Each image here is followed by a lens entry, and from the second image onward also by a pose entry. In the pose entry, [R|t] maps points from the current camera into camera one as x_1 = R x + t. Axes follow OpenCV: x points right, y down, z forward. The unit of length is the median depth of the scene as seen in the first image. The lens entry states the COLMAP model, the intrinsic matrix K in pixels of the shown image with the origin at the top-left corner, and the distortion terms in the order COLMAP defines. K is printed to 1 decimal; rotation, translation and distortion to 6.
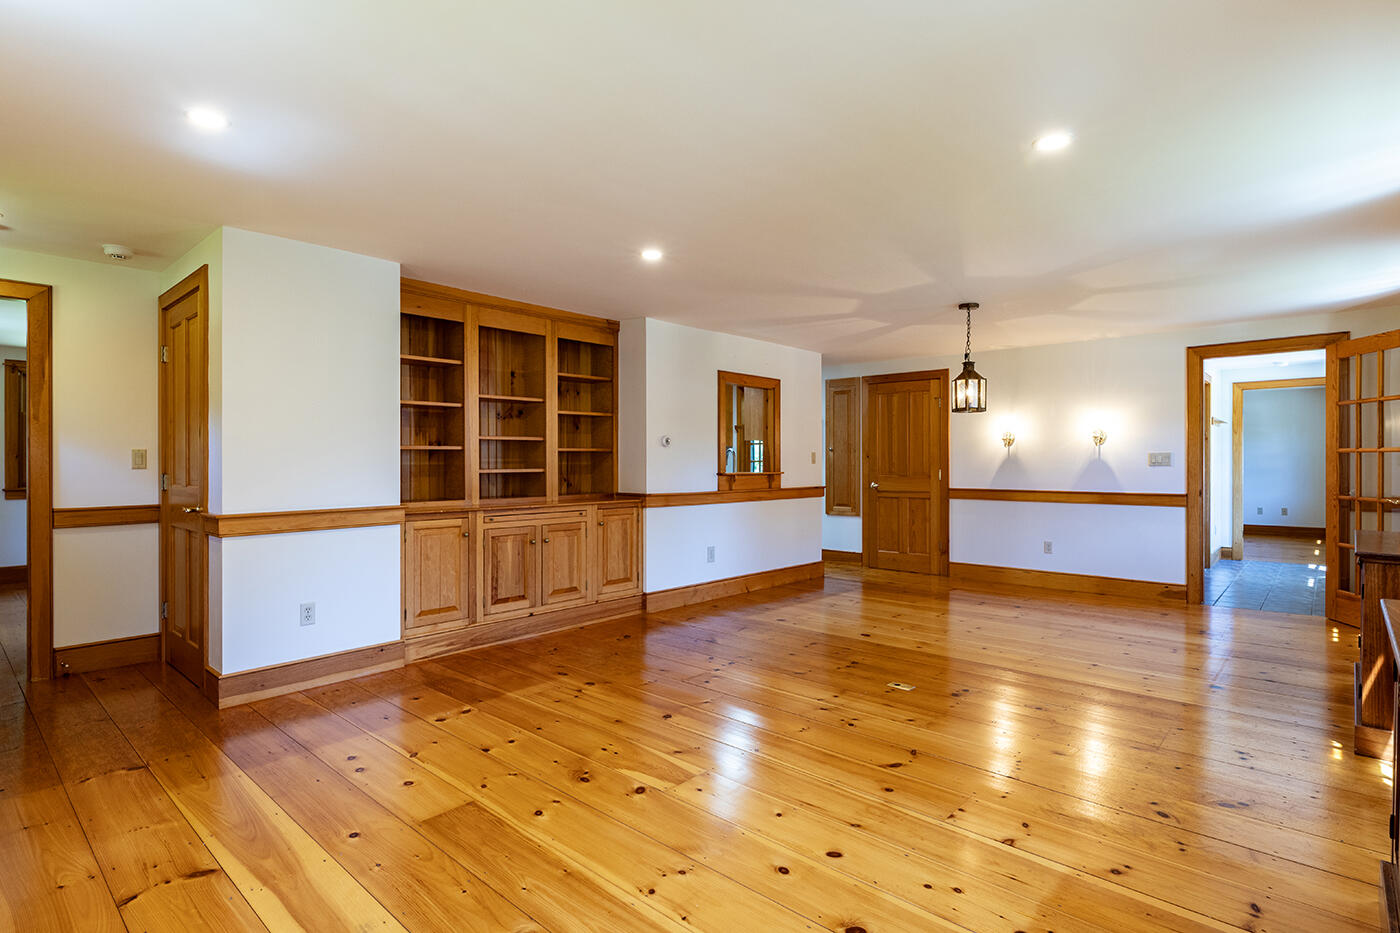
lens RADIAL K [[711.6, 0, 701.3], [0, 711.6, 470.7], [0, 0, 1]] dist [0.002680, 0.000717]
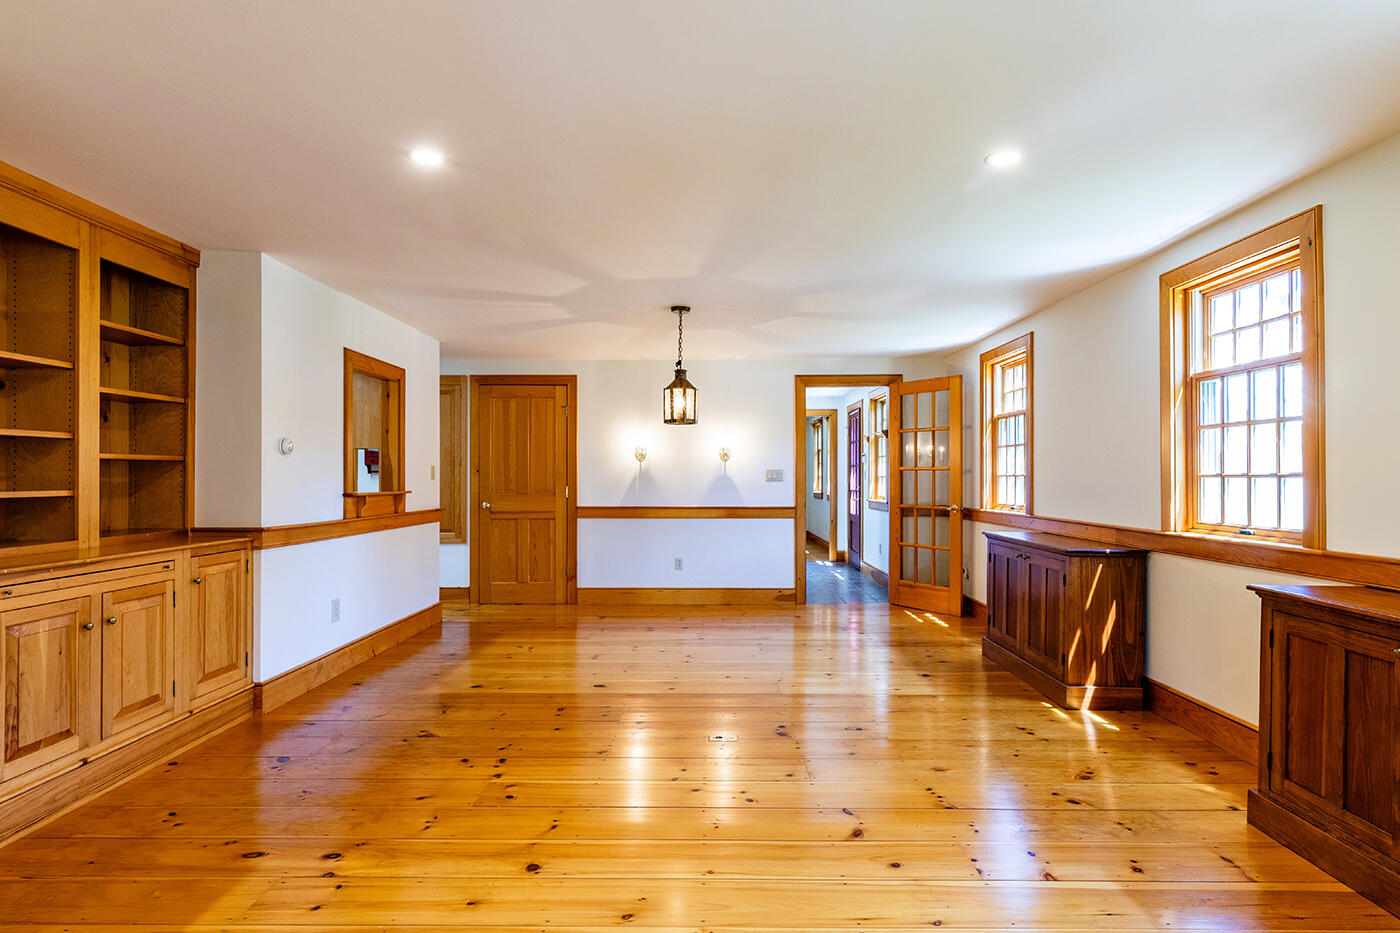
lens RADIAL K [[762.1, 0, 707.7], [0, 762.1, 477.8], [0, 0, 1]] dist [-0.004860, 0.001053]
pose [[0.739441, -0.000114, 0.673221, -0.245756], [0.007942, 0.999932, -0.008554, -0.003398], [-0.673174, 0.011672, 0.739392, 0.228301]]
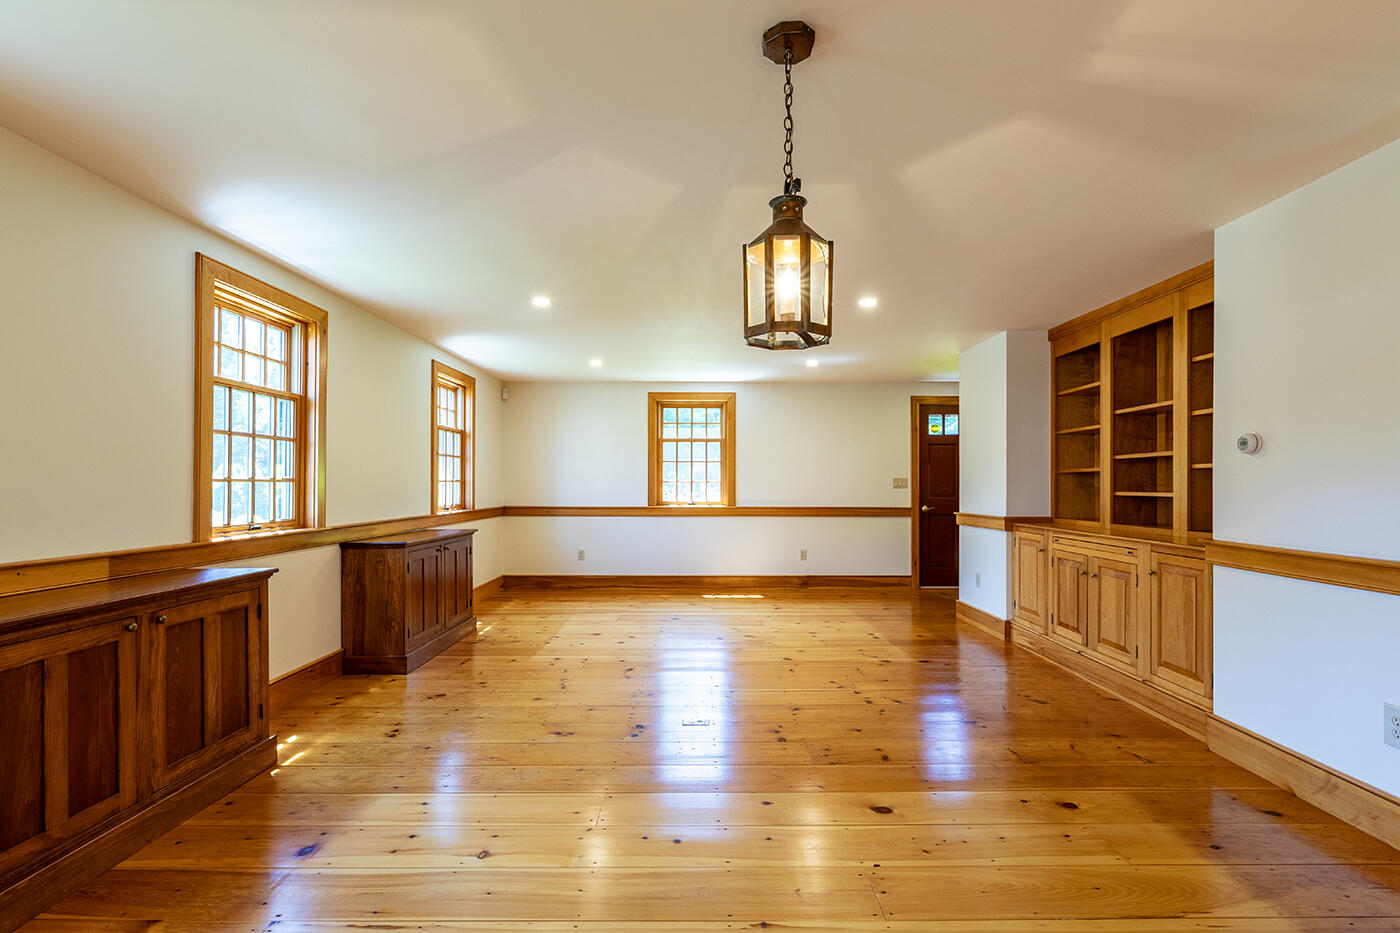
lens RADIAL K [[628.2, 0, 708.5], [0, 628.2, 476.9], [0, 0, 1]] dist [0.004033, 0.000177]
pose [[-0.737314, -0.008662, -0.675494, 0.575523], [-0.009893, 0.999949, -0.002024, -0.012840], [0.675477, 0.005191, -0.737362, 1.125084]]
